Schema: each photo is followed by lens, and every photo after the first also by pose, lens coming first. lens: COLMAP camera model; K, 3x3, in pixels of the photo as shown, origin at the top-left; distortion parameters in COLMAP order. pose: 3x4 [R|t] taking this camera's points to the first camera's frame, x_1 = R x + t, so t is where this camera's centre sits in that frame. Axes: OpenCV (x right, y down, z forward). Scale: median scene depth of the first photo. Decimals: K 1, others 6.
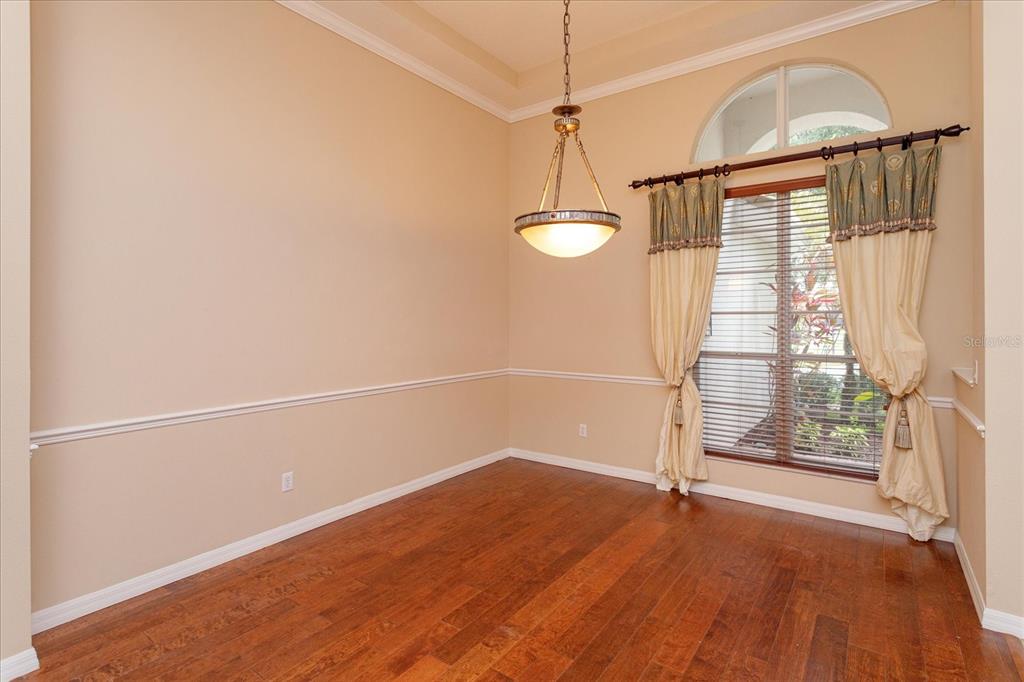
lens RADIAL K [[492.8, 0, 521.7], [0, 492.8, 320.8], [0, 0, 1]] dist [-0.002066, 0.000105]
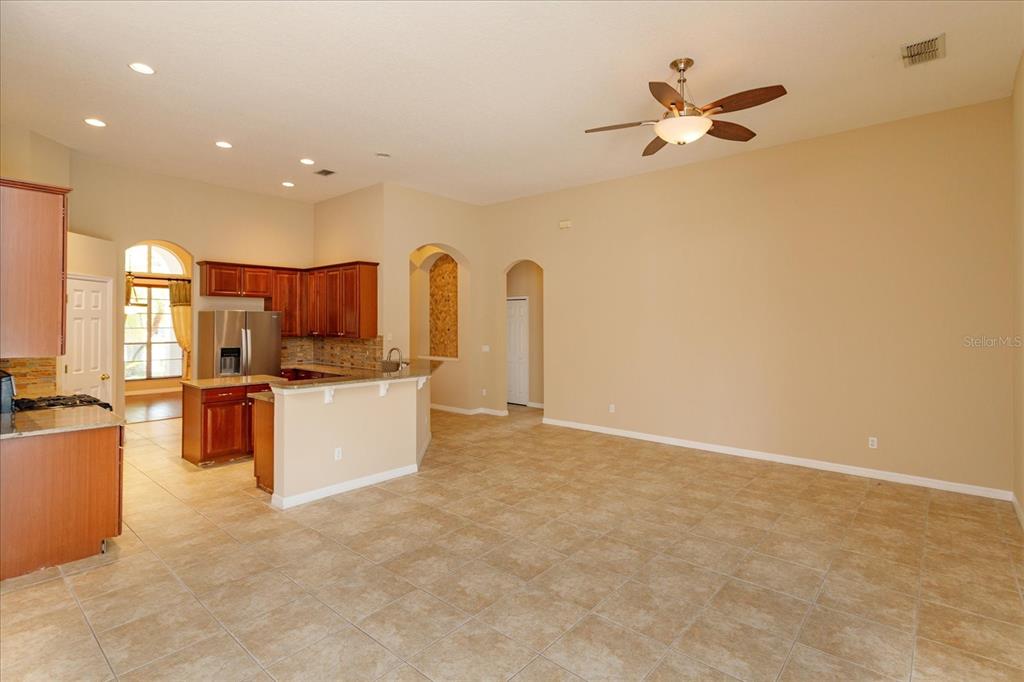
lens RADIAL K [[492.8, 0, 518.4], [0, 492.8, 317.1], [0, 0, 1]] dist [-0.002066, 0.000105]
pose [[0.079337, 0.008324, 0.996813, -2.197293], [-0.005263, 0.999955, -0.007931, -0.067437], [-0.996834, -0.004617, 0.079378, -1.401495]]
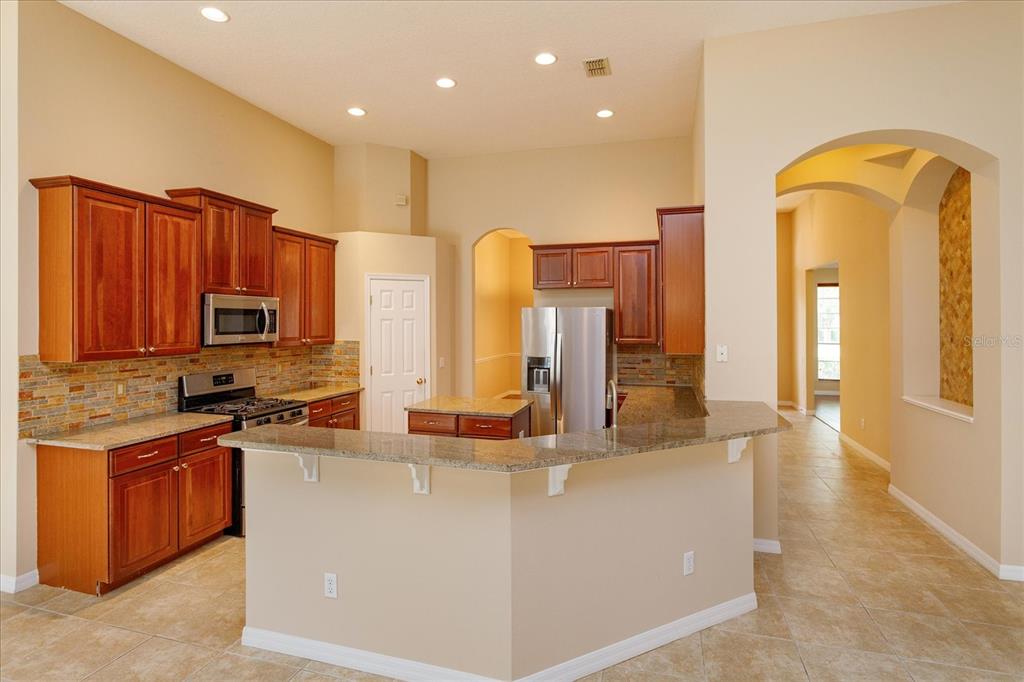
lens RADIAL K [[530.8, 0, 502.1], [0, 530.8, 316.5], [0, 0, 1]] dist [-0.003424, 0.001102]
pose [[0.946881, -0.002539, 0.321575, -1.066690], [0.002921, 0.999995, -0.000706, -0.075460], [-0.321572, 0.001608, 0.946884, -1.561785]]
